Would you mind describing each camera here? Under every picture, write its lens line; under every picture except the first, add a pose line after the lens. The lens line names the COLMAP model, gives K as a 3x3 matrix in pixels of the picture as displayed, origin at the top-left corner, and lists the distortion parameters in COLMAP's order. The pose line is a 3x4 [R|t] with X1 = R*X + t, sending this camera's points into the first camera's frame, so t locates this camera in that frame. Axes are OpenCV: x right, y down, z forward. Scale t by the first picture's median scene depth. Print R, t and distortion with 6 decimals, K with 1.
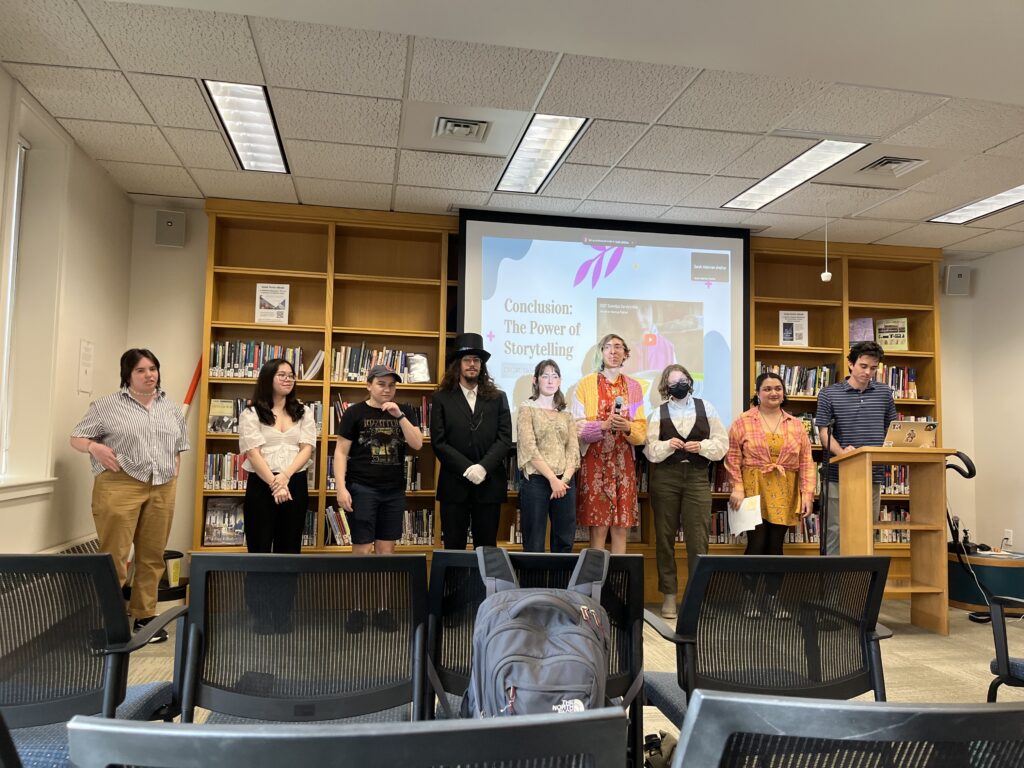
lens RADIAL K [[780.9, 0, 506.7], [0, 780.9, 392.9], [0, 0, 1]] dist [0.068458, -0.083326]
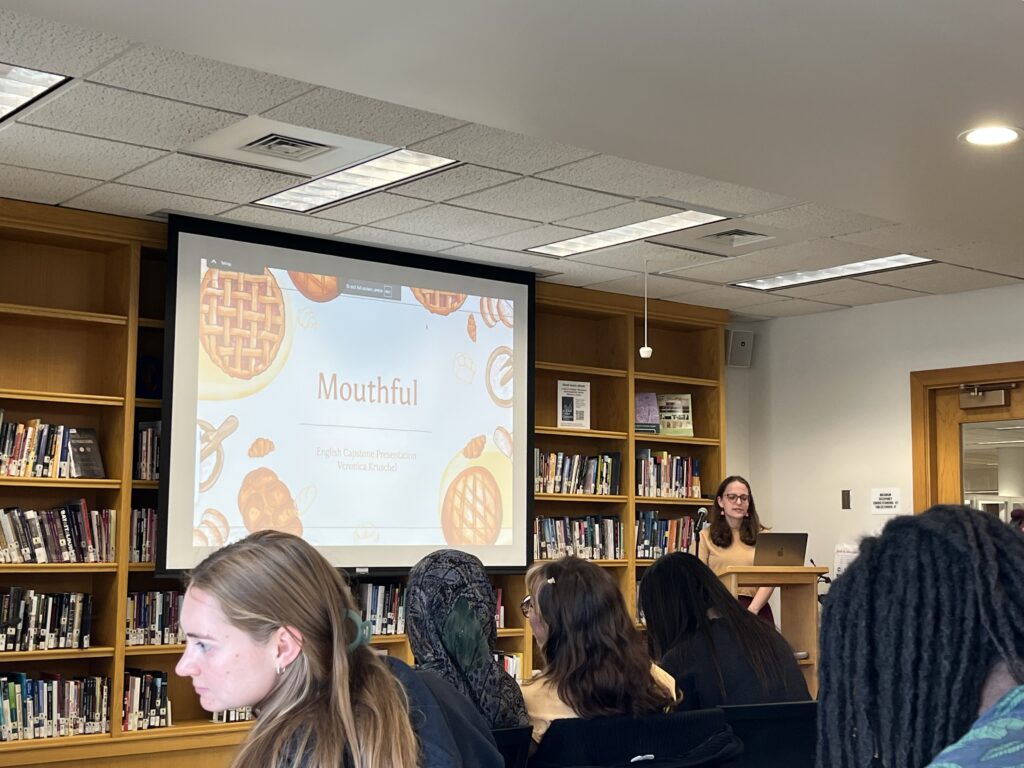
lens RADIAL K [[1447.6, 0, 531.7], [0, 1447.6, 374.5], [0, 0, 1]] dist [0.062677, 0.000000]
pose [[0.877243, 0.043816, 0.478043, -0.366005], [-0.023976, 0.998582, -0.047529, -0.048366], [-0.479448, 0.030233, 0.877049, -0.213010]]
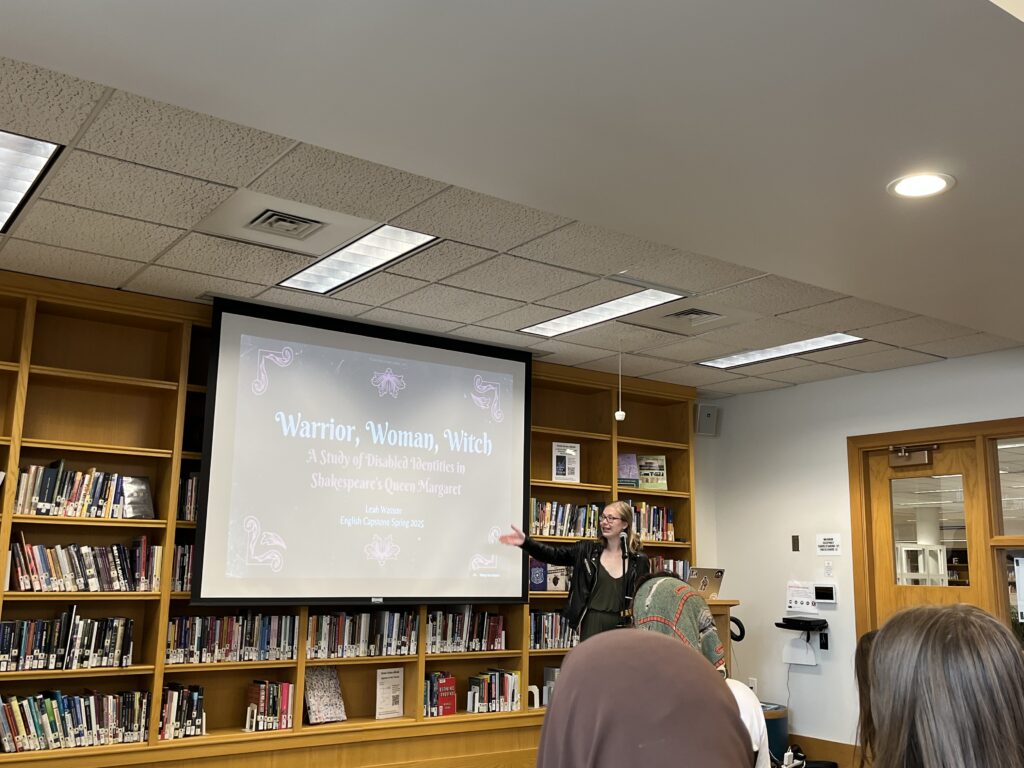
lens RADIAL K [[1005.3, 0, 522.5], [0, 1005.3, 386.0], [0, 0, 1]] dist [0.033903, 0.000000]
pose [[0.902903, 0.075545, 0.423154, -0.199794], [-0.028196, 0.992724, -0.117067, -0.035167], [-0.428919, 0.093769, 0.898463, -0.038136]]
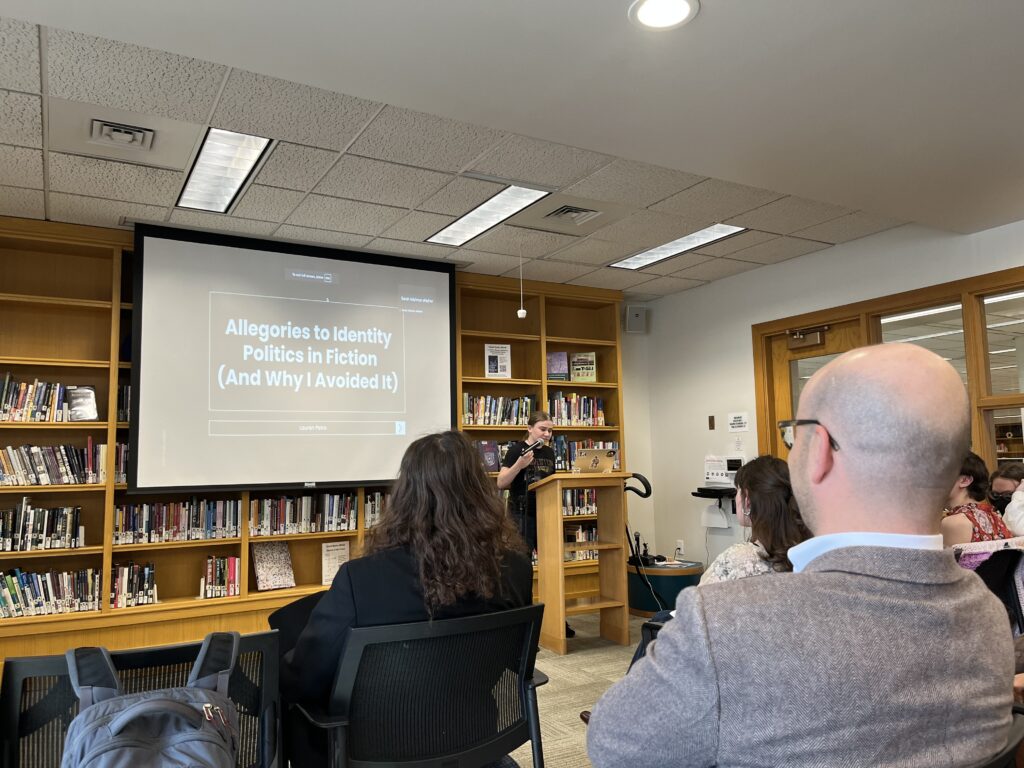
lens RADIAL K [[780.9, 0, 519.2], [0, 780.9, 390.2], [0, 0, 1]] dist [0.068458, -0.083326]
pose [[0.939942, -0.004734, 0.341300, 0.041323], [0.016100, 0.999406, -0.030478, -0.012224], [-0.340953, 0.034142, 0.939460, 0.020556]]
